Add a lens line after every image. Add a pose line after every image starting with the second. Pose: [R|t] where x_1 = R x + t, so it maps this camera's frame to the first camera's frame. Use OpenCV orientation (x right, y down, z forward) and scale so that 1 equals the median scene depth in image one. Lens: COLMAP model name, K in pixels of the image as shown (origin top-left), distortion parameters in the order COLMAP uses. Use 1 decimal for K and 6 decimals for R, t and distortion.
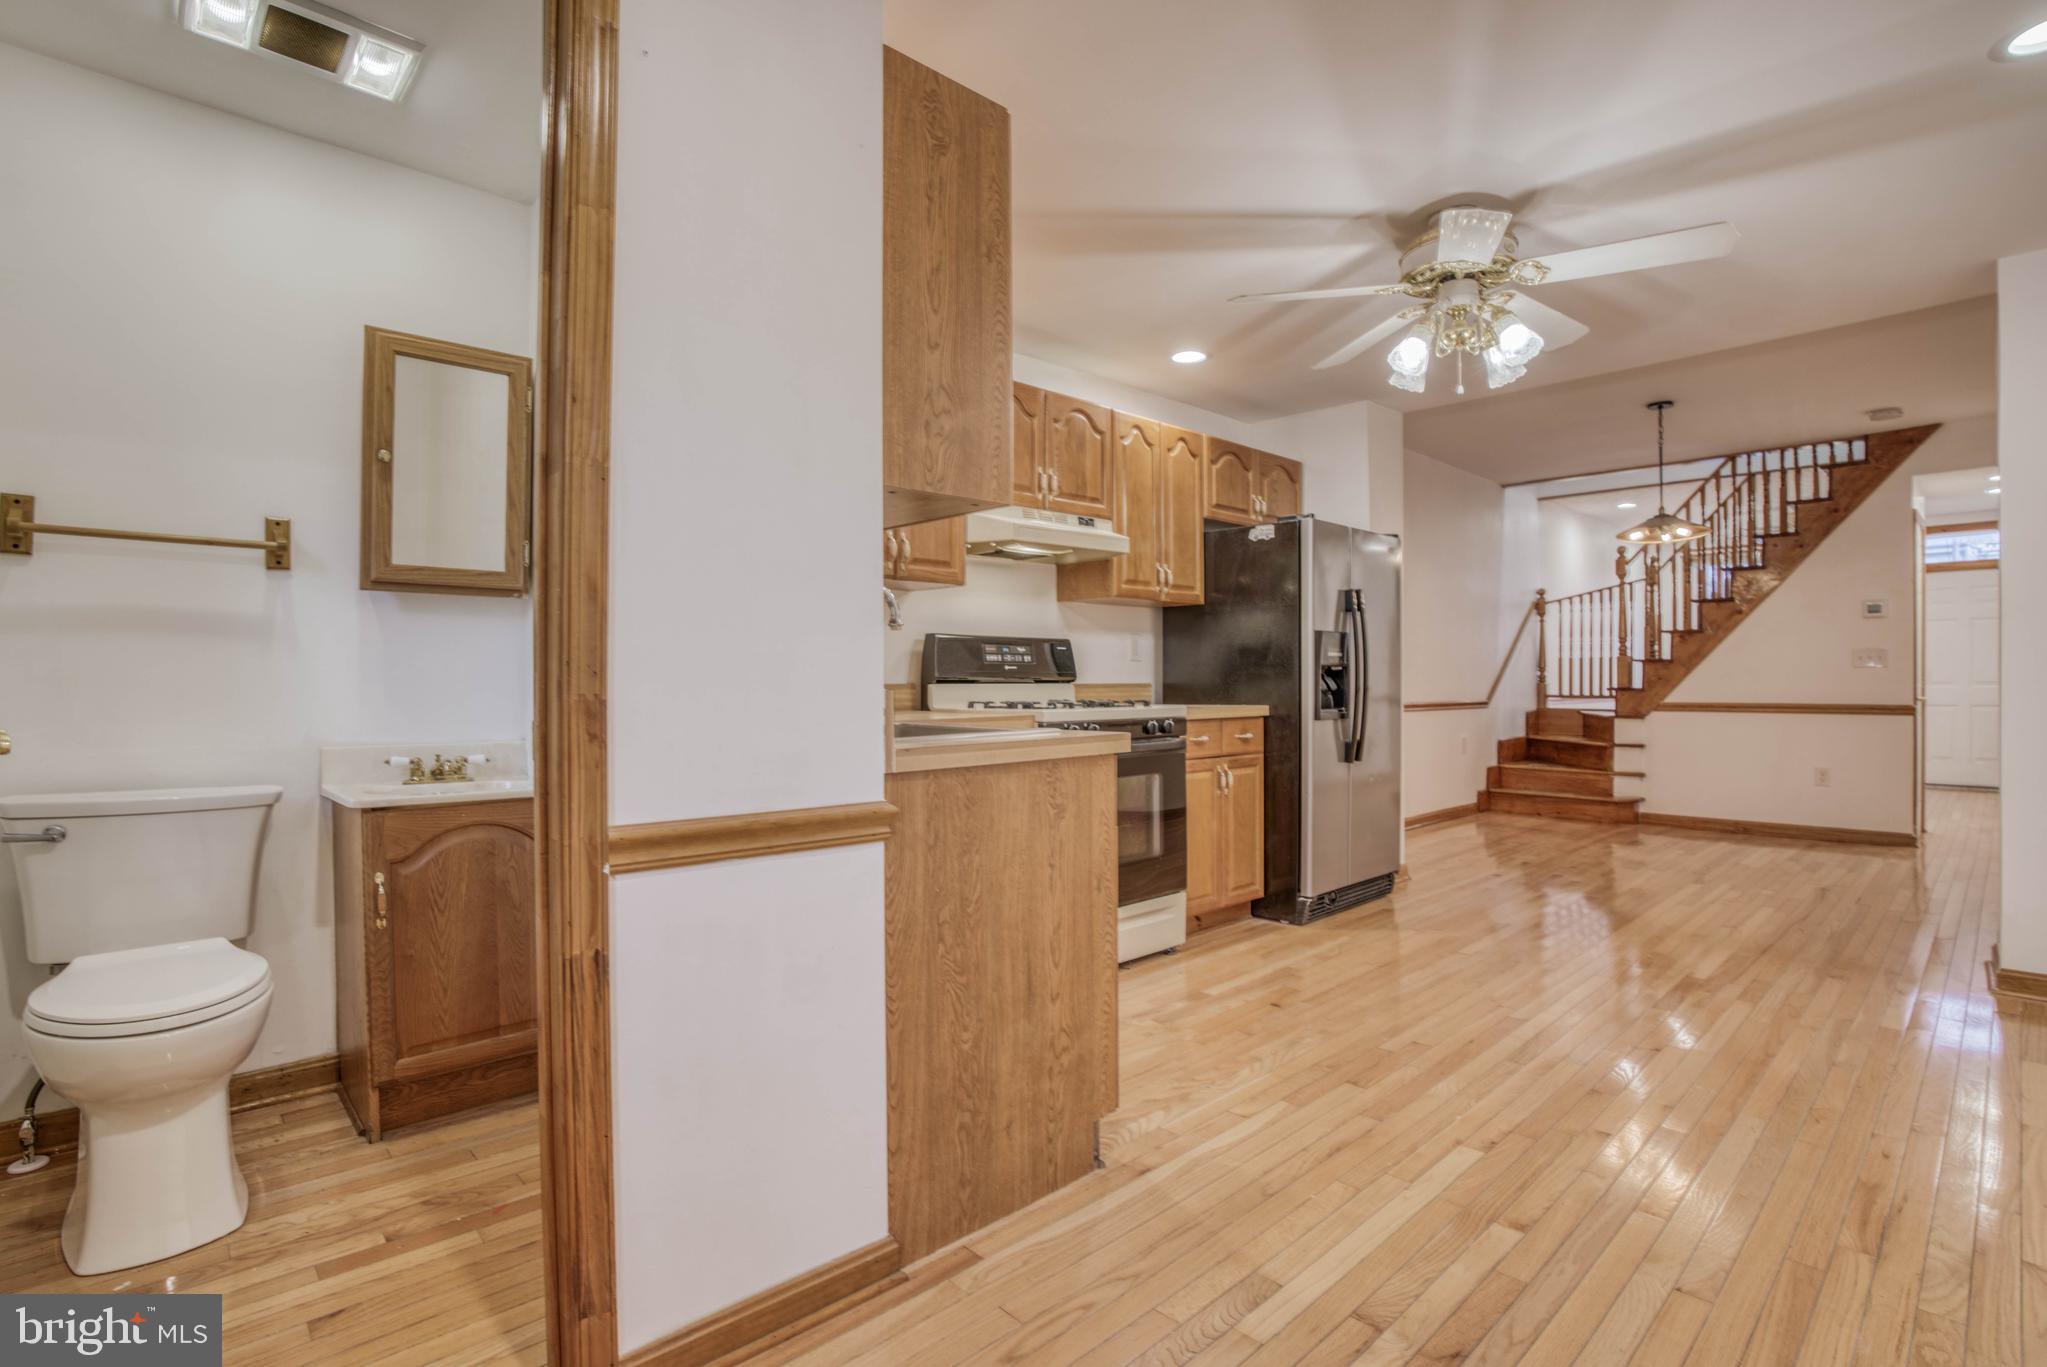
lens RADIAL K [[978.5, 0, 999.4], [0, 978.5, 682.8], [0, 0, 1]] dist [-0.063440, 0.023749]
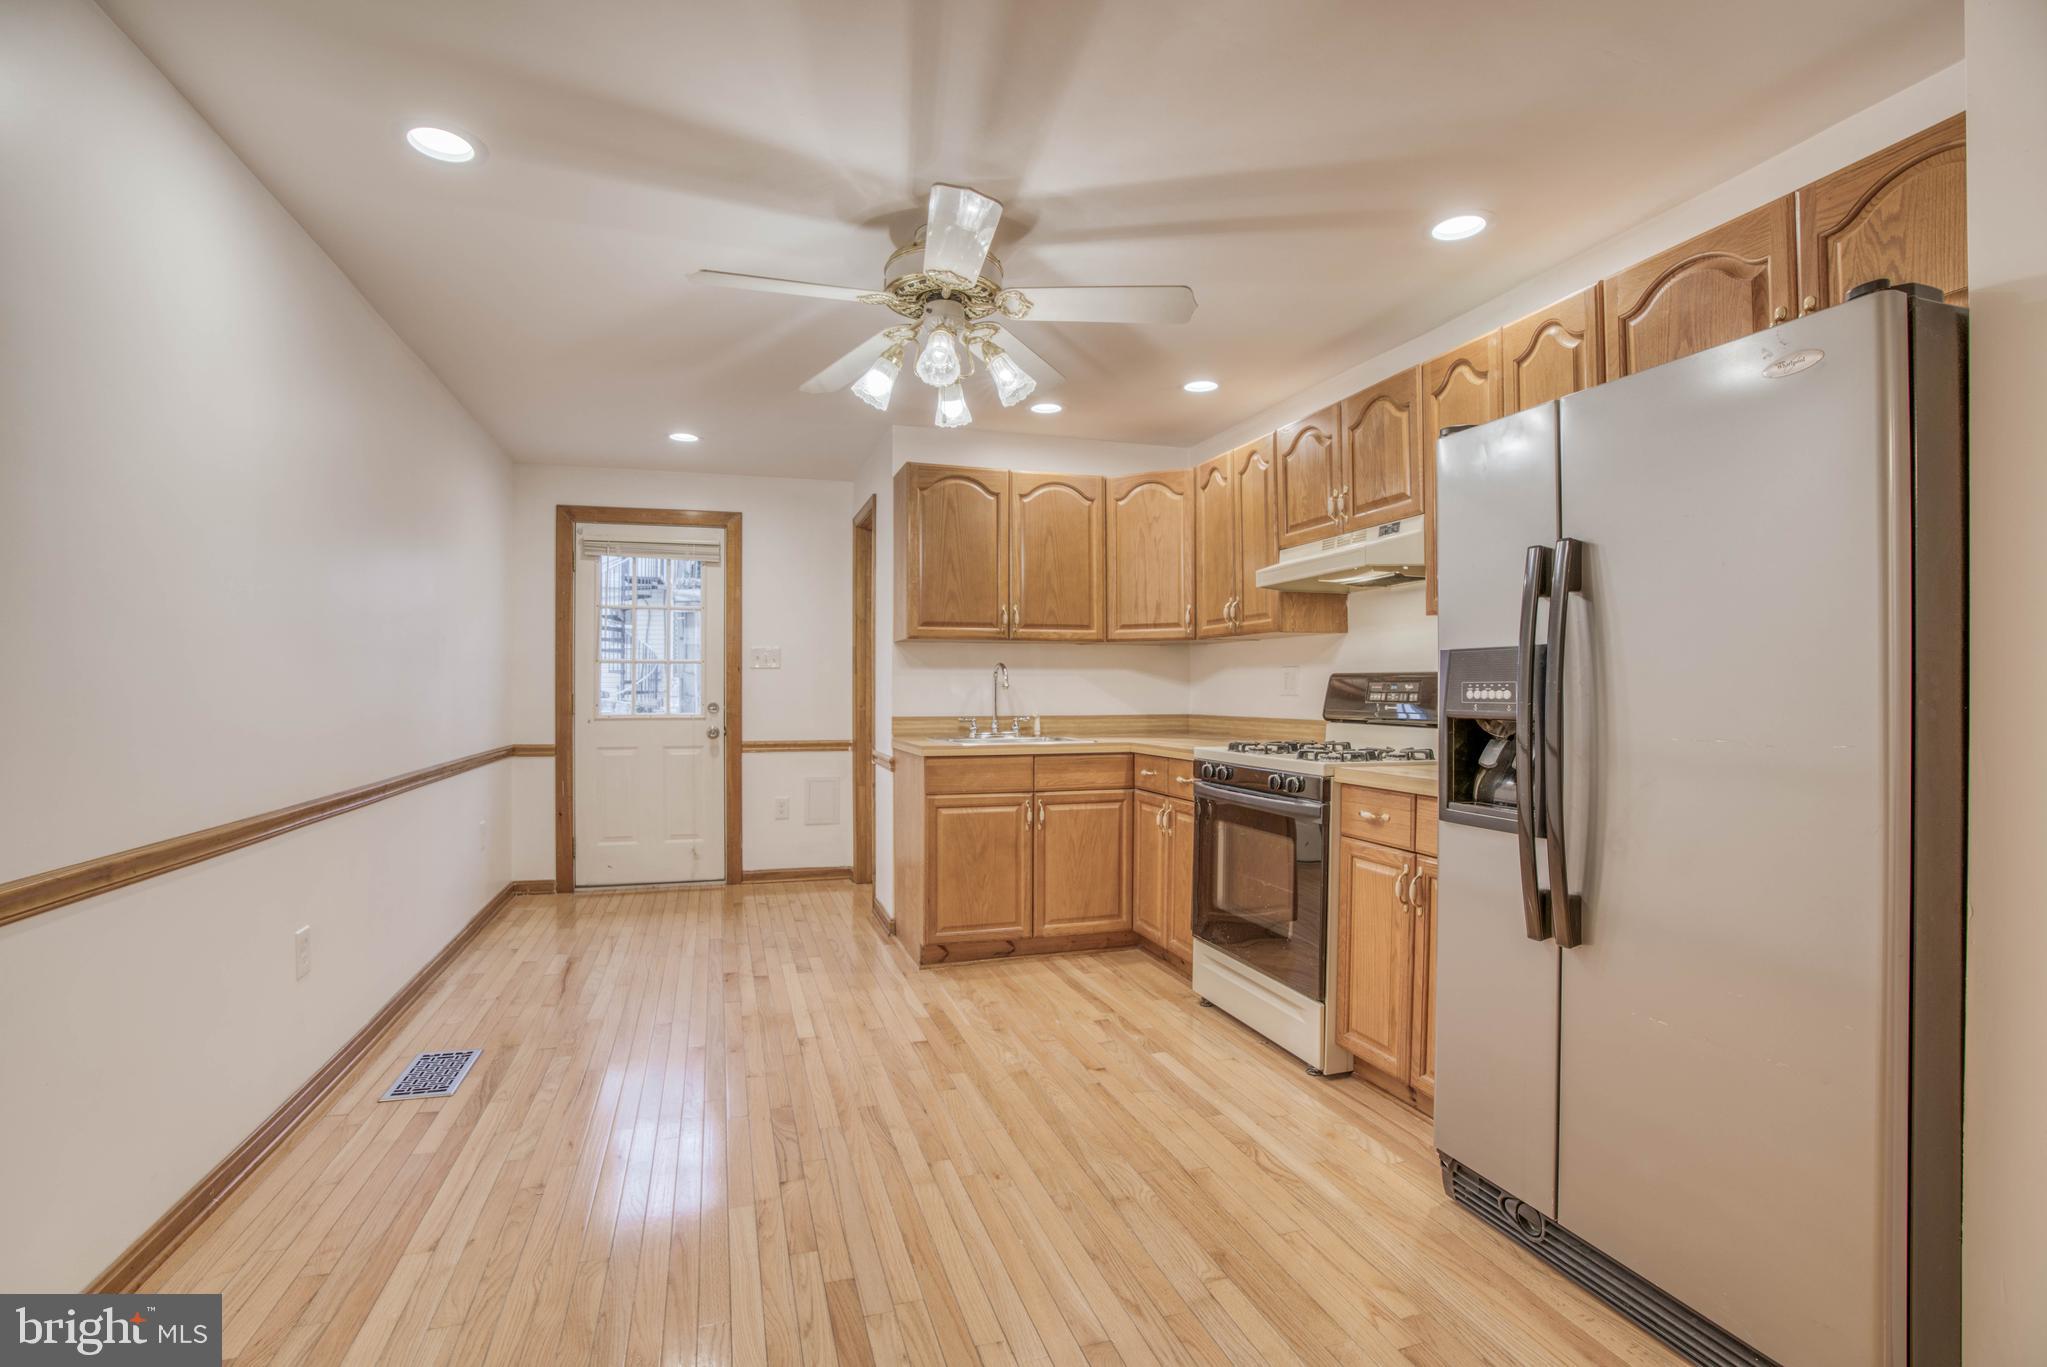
lens RADIAL K [[939.0, 0, 1001.2], [0, 939.0, 686.8], [0, 0, 1]] dist [-0.070714, 0.026035]
pose [[-0.436601, -0.000749, -0.899655, 1.186704], [-0.002738, 0.999996, 0.000496, -0.043672], [0.899651, 0.002680, -0.436601, 1.354032]]
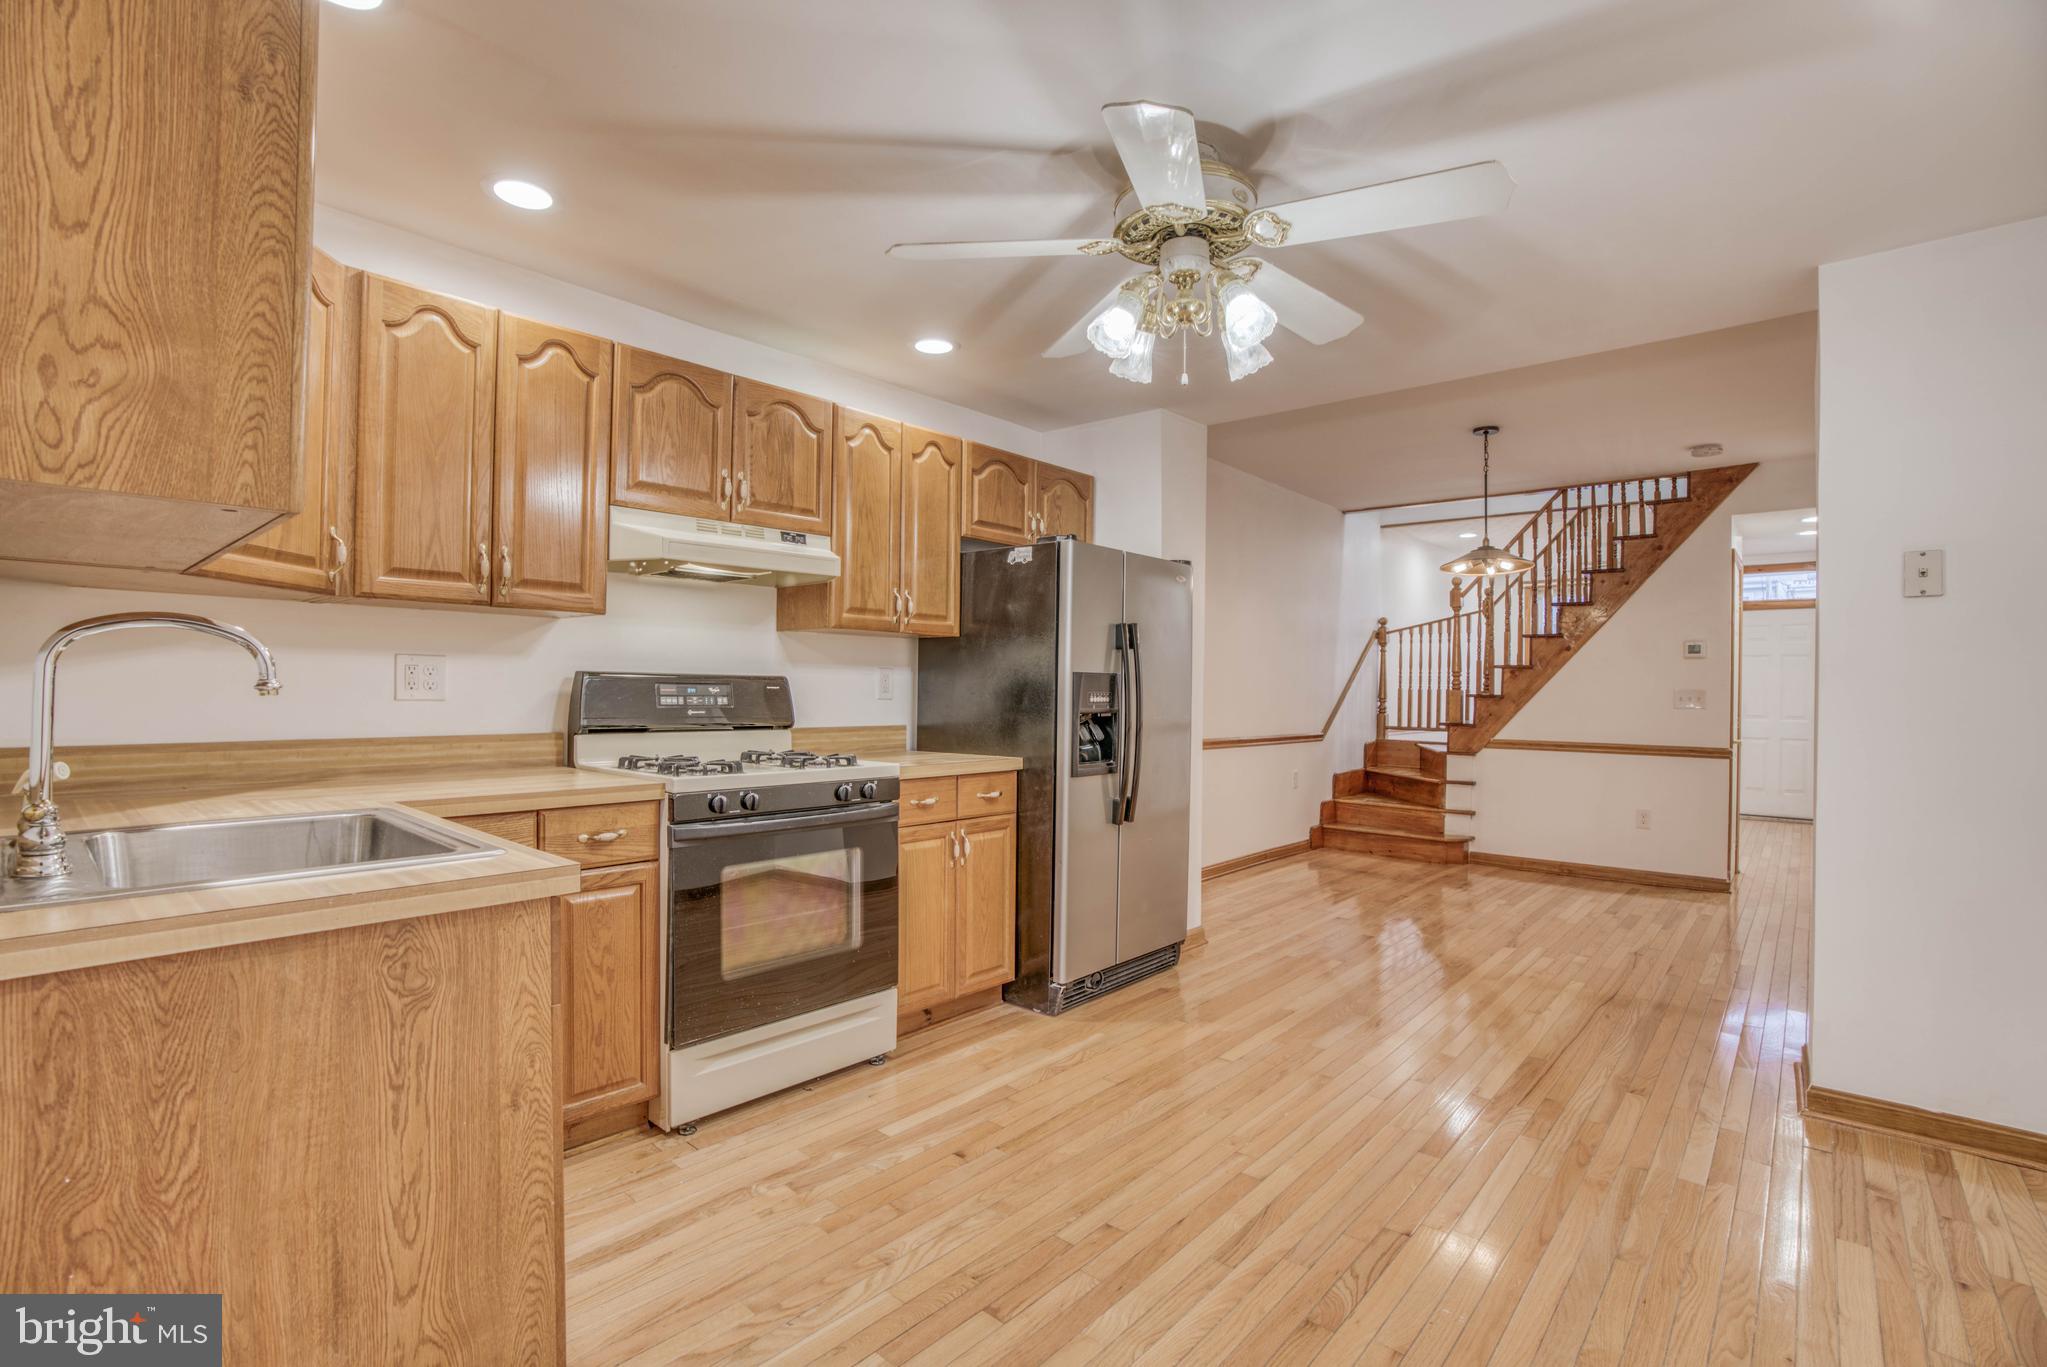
lens RADIAL K [[939.0, 0, 1001.2], [0, 939.0, 686.8], [0, 0, 1]] dist [-0.070714, 0.026035]
pose [[0.995709, 0.016414, 0.091070, 0.251903], [-0.016116, 0.999862, -0.004008, -0.048927], [-0.091123, 0.002523, 0.995836, 0.251748]]
